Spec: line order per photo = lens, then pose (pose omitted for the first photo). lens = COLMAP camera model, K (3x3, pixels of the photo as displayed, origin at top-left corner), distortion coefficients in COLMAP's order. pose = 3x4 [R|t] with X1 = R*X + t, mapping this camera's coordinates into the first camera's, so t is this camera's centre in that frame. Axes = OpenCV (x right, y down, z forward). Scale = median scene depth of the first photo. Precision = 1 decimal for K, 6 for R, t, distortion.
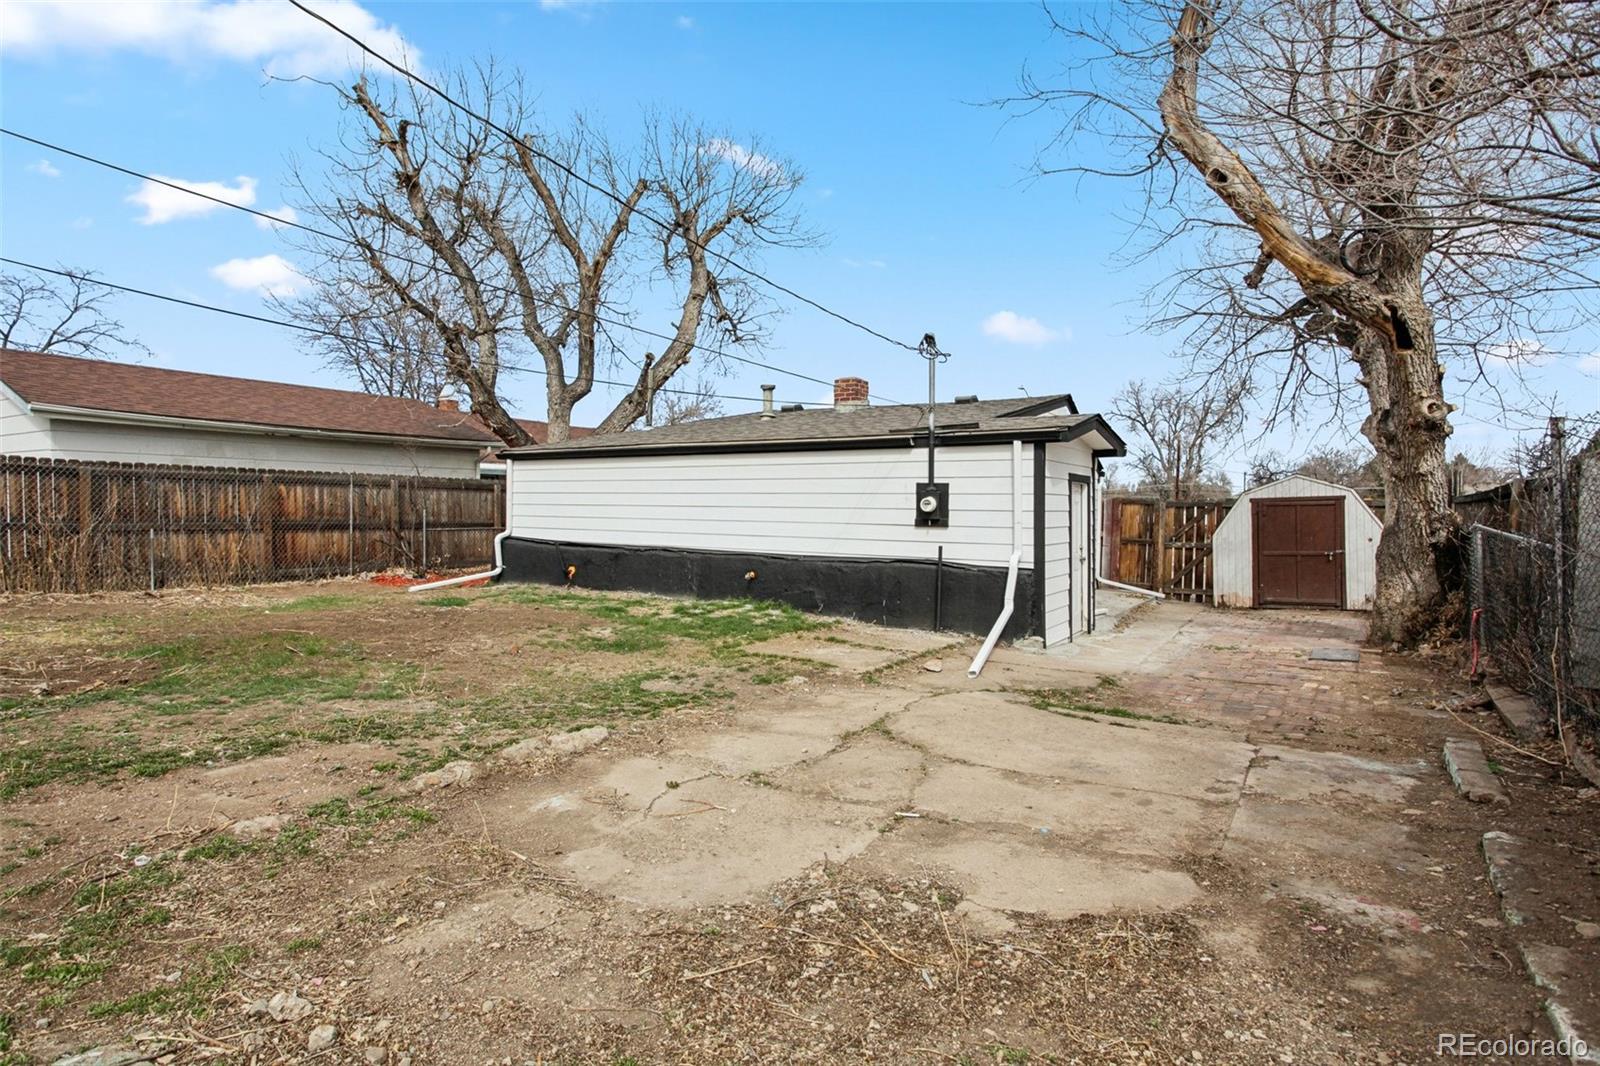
lens RADIAL K [[892.9, 0, 809.3], [0, 892.9, 531.0], [0, 0, 1]] dist [-0.001211, 0.000014]
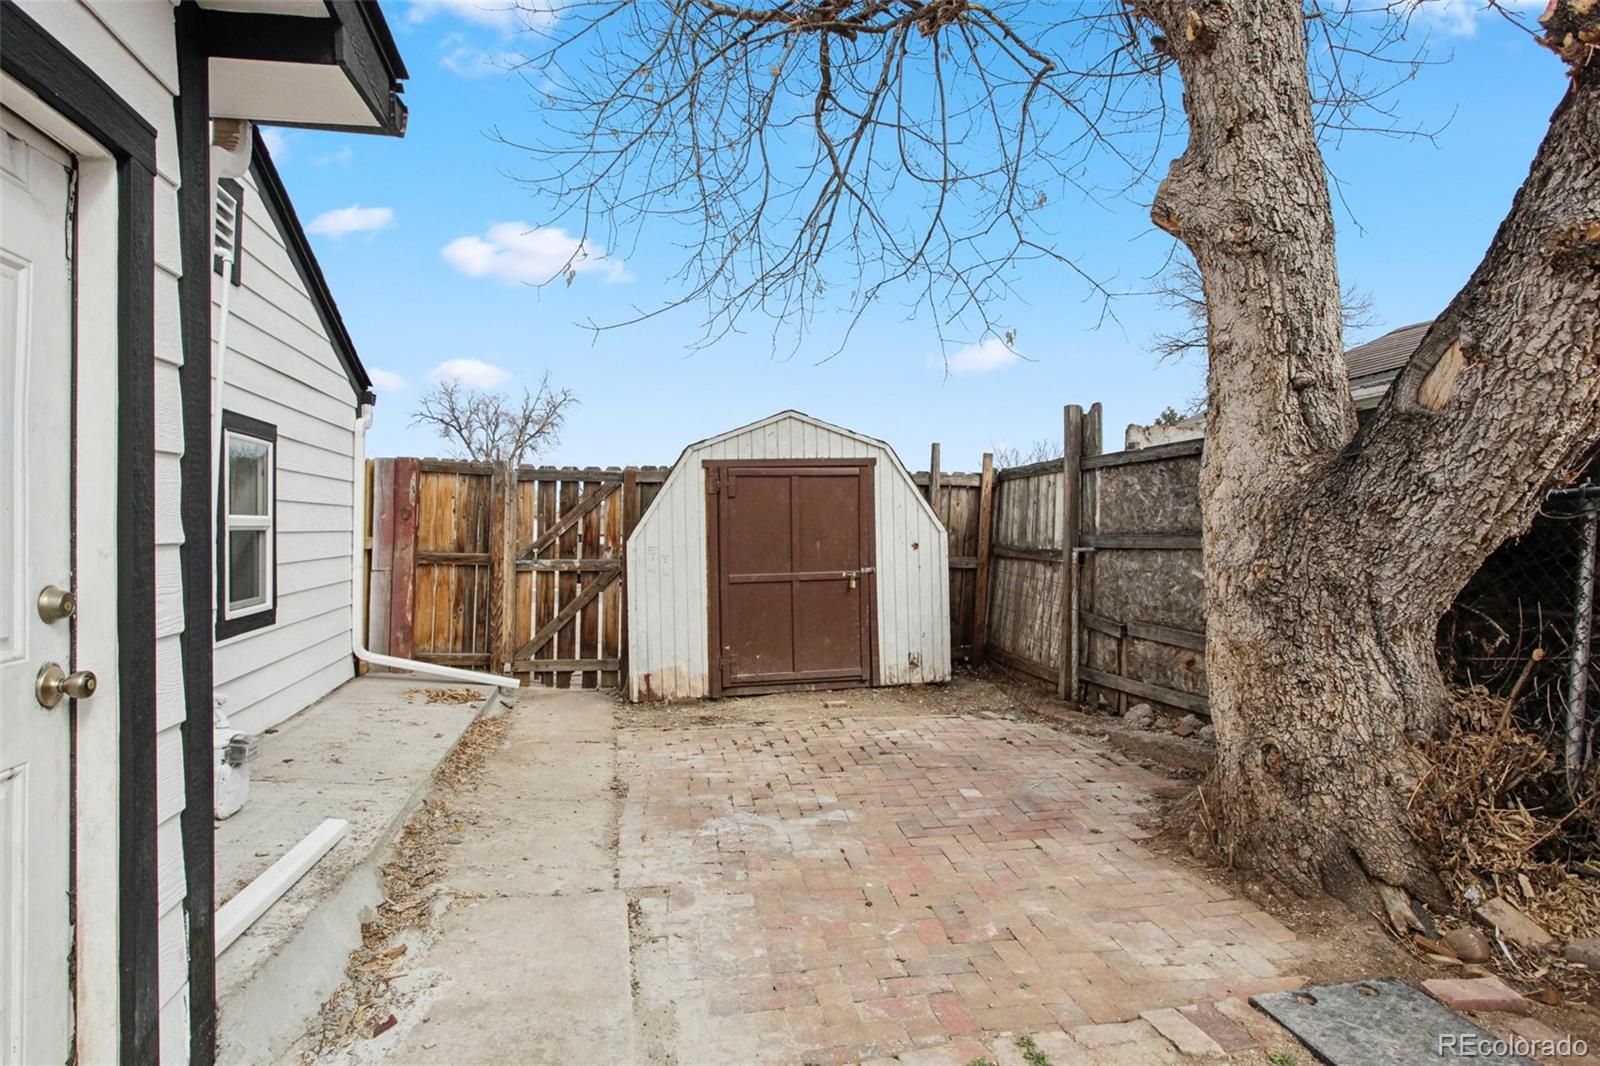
lens RADIAL K [[892.9, 0, 809.3], [0, 892.9, 531.0], [0, 0, 1]] dist [-0.001211, 0.000014]
pose [[0.743328, 0.000126, 0.668927, 0.208142], [0.015199, 0.999739, -0.017079, 0.007953], [-0.668754, 0.022863, 0.743132, 0.569463]]
